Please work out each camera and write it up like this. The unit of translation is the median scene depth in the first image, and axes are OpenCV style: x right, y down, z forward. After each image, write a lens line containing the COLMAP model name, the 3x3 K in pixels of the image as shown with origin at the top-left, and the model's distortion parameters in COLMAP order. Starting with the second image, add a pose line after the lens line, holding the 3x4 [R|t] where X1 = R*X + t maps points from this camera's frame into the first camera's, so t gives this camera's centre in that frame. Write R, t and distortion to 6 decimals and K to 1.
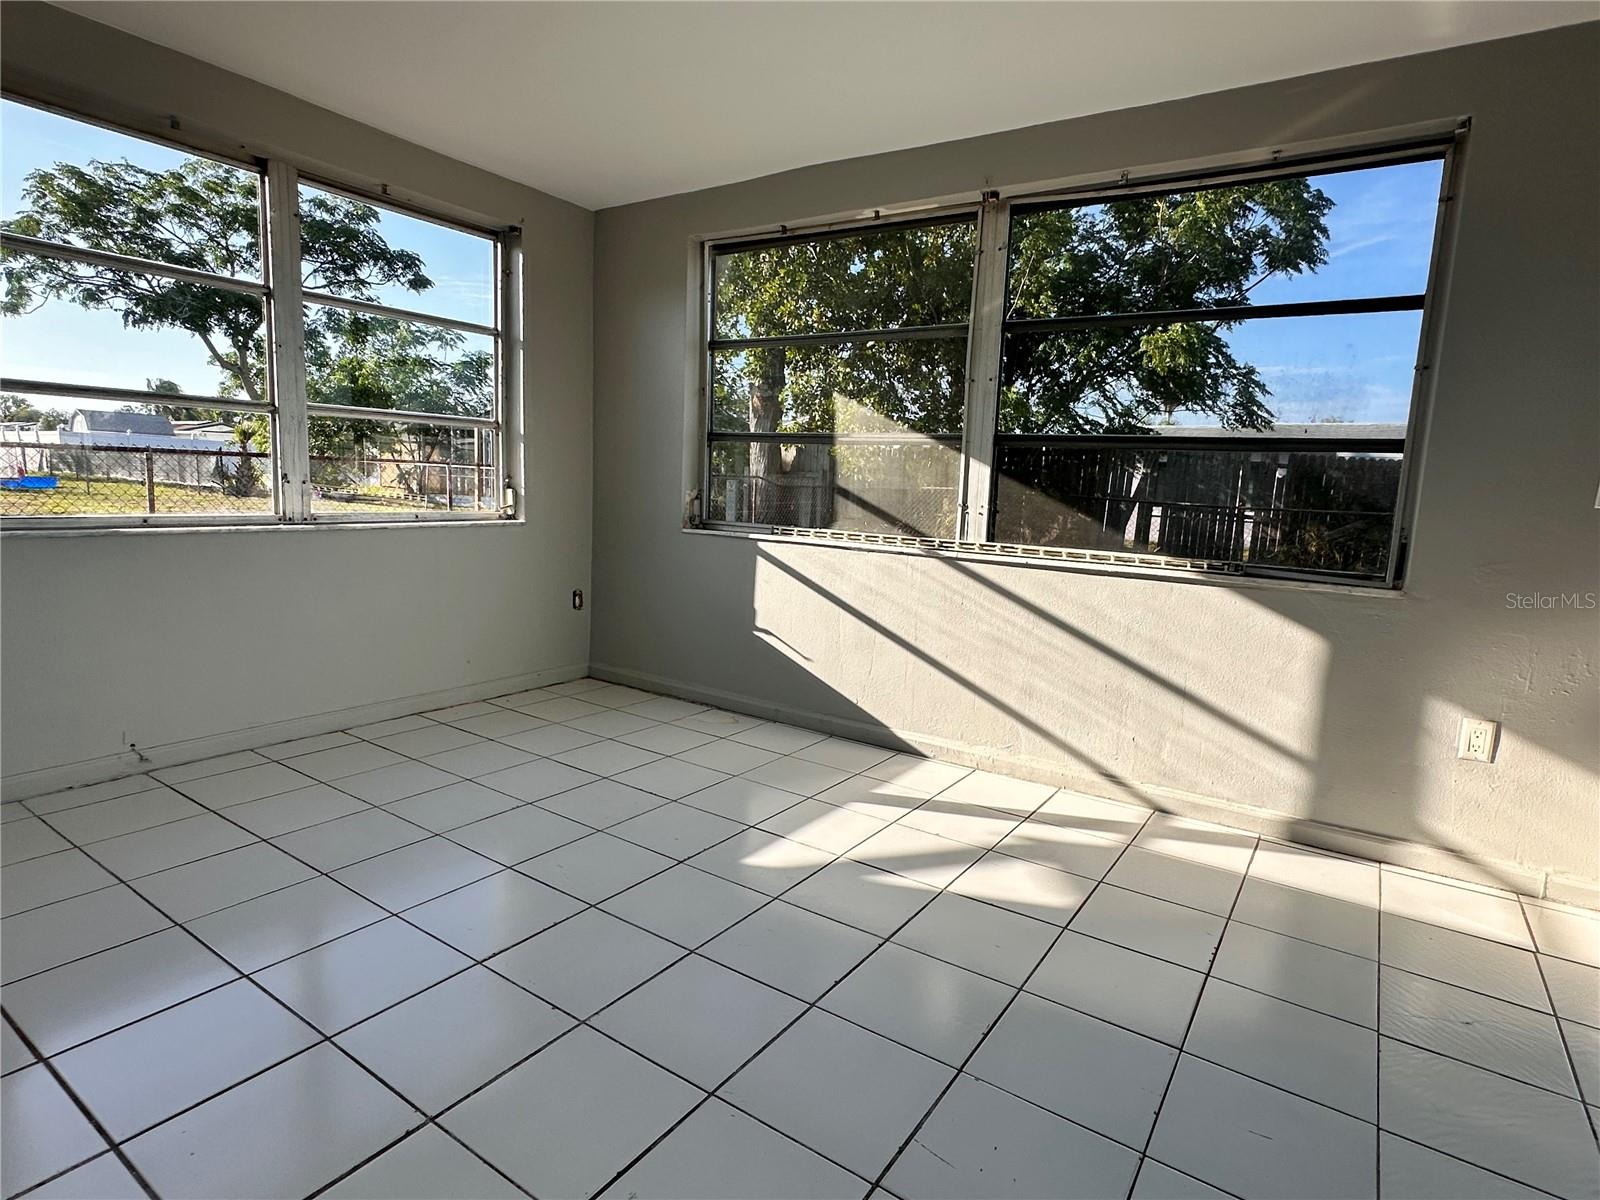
lens RADIAL K [[862.9, 0, 800.0], [0, 862.9, 600.0], [0, 0, 1]] dist [-0.000169, -0.000733]
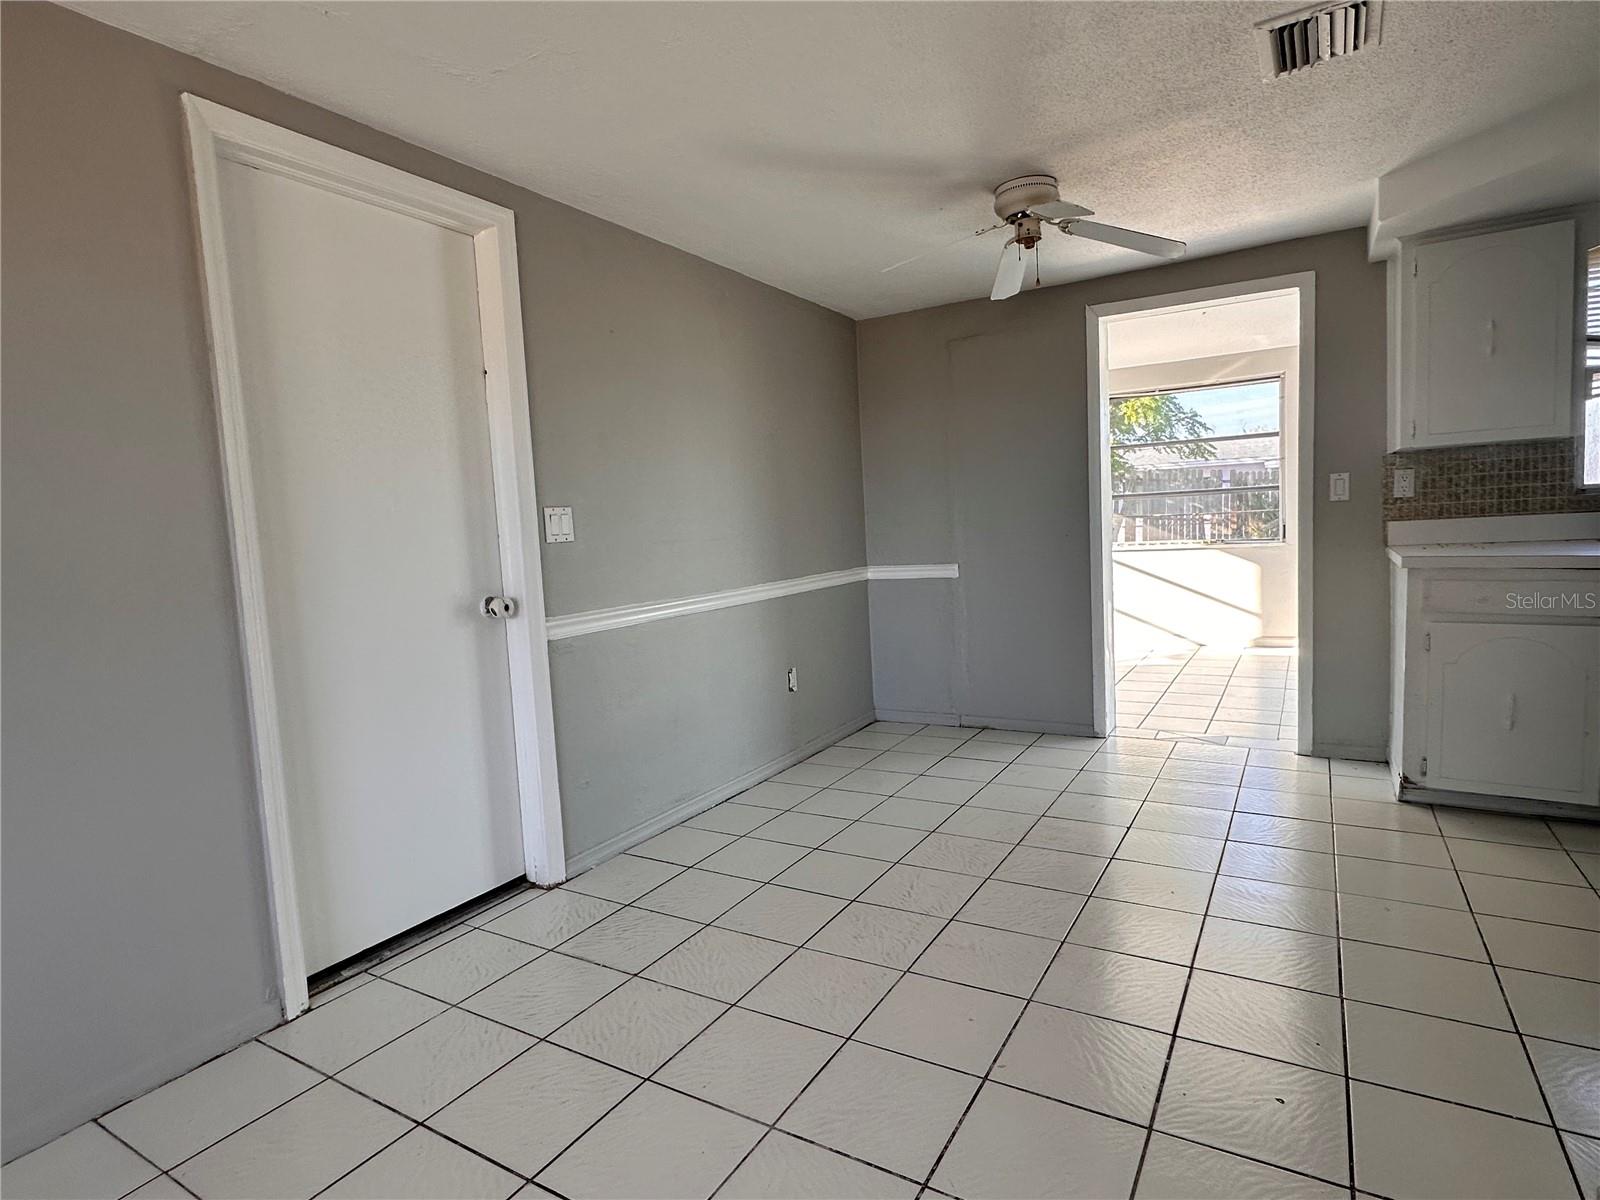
lens RADIAL K [[862.9, 0, 800.0], [0, 862.9, 600.0], [0, 0, 1]] dist [-0.000169, -0.000733]
pose [[0.994430, -0.094976, 0.045690, -0.213115], [0.097088, 0.994191, -0.046452, 0.033706], [-0.041013, 0.050629, 0.997875, -0.363809]]
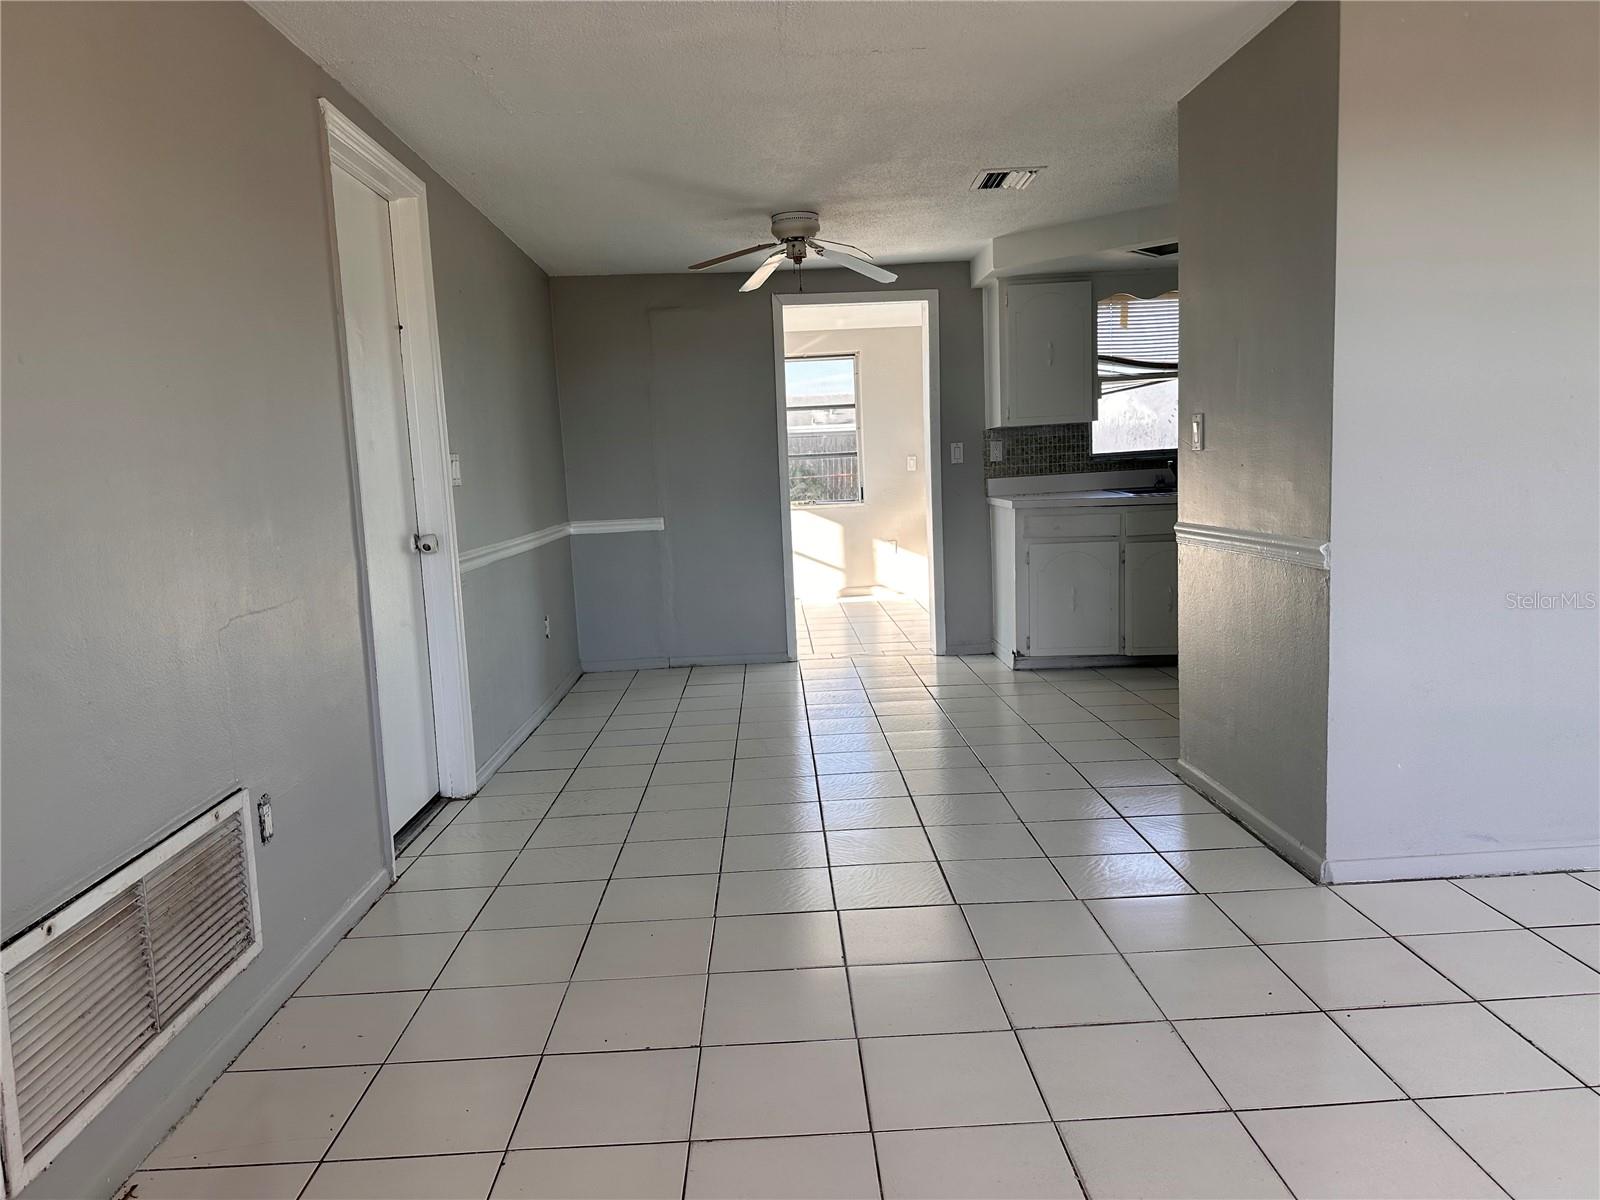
lens RADIAL K [[1120.7, 0, 805.7], [0, 1120.7, 606.6], [0, 0, 1]] dist [0.118135, -0.166825]
pose [[0.806749, -0.146635, 0.572411, -0.407980], [0.154484, 0.987368, 0.035207, 0.041704], [-0.570343, 0.060025, 0.819210, -0.479281]]
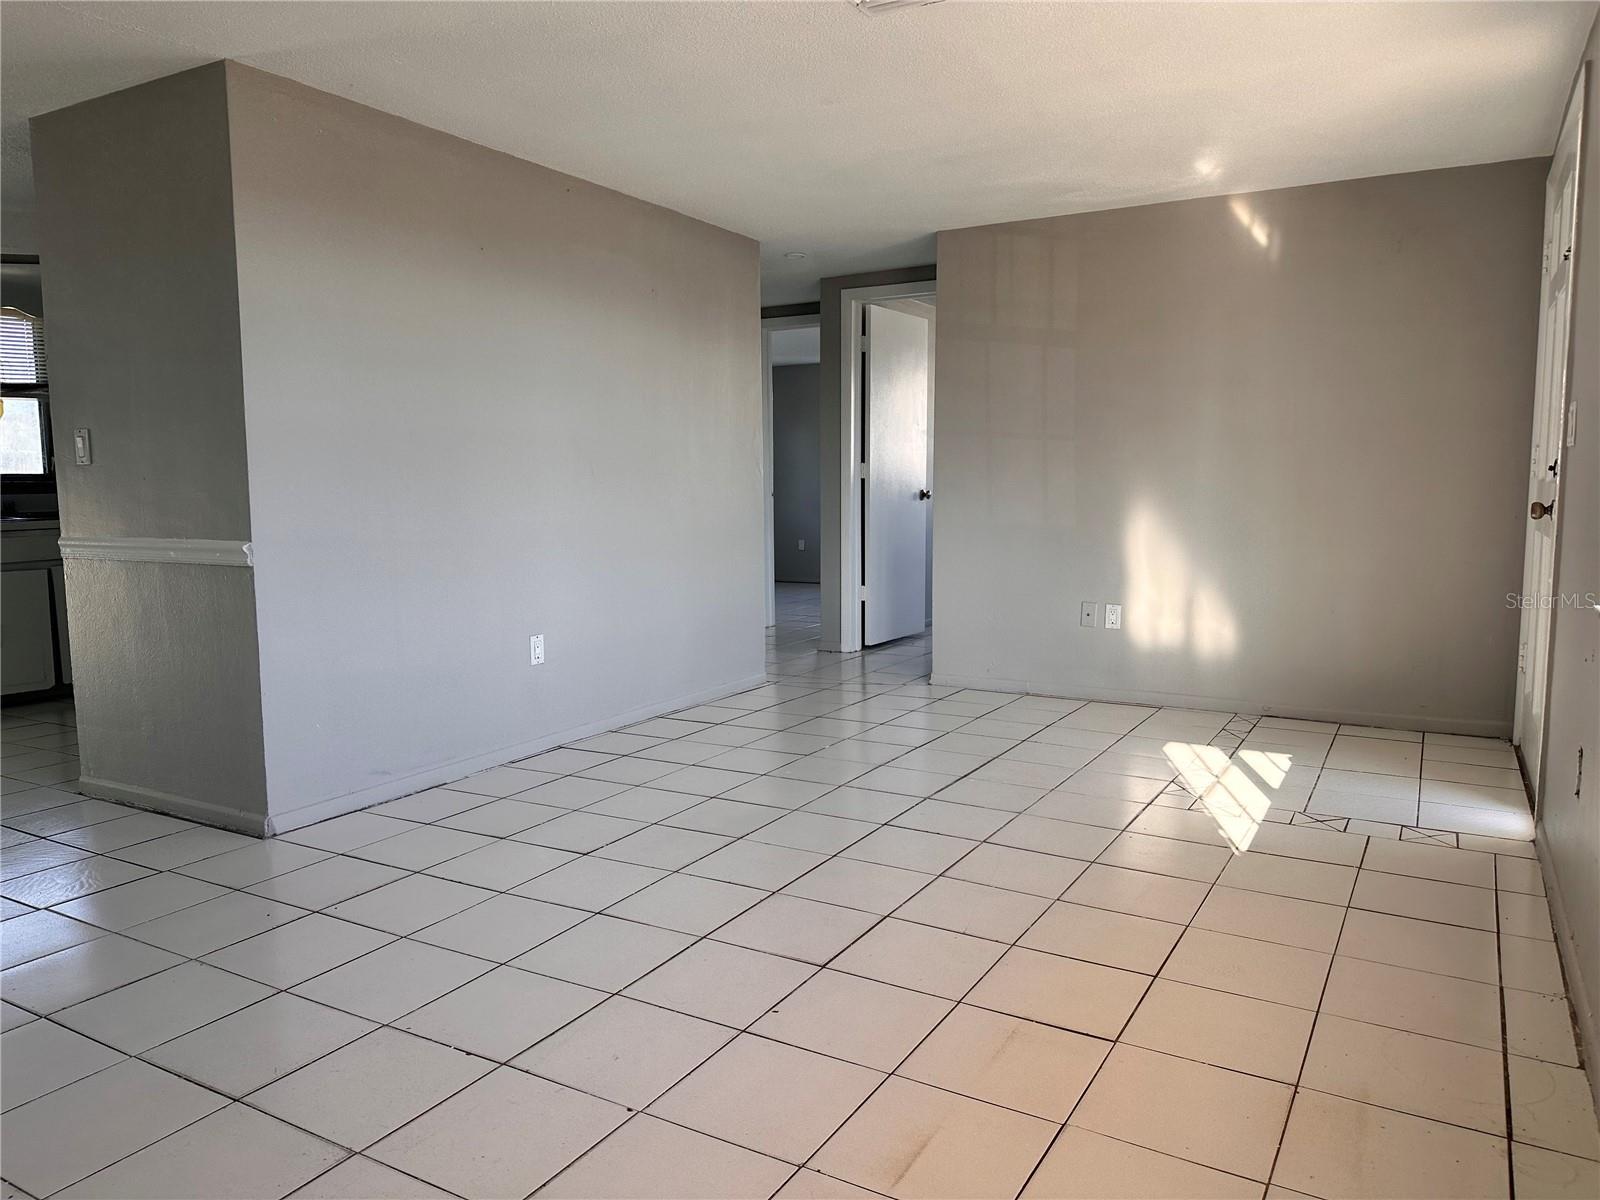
lens RADIAL K [[1120.7, 0, 805.7], [0, 1120.7, 606.6], [0, 0, 1]] dist [0.118135, -0.166825]
pose [[-0.068475, -0.145708, 0.986955, -0.479177], [0.145522, 0.977238, 0.154369, 0.046326], [-0.986983, 0.154194, -0.045712, -0.464009]]
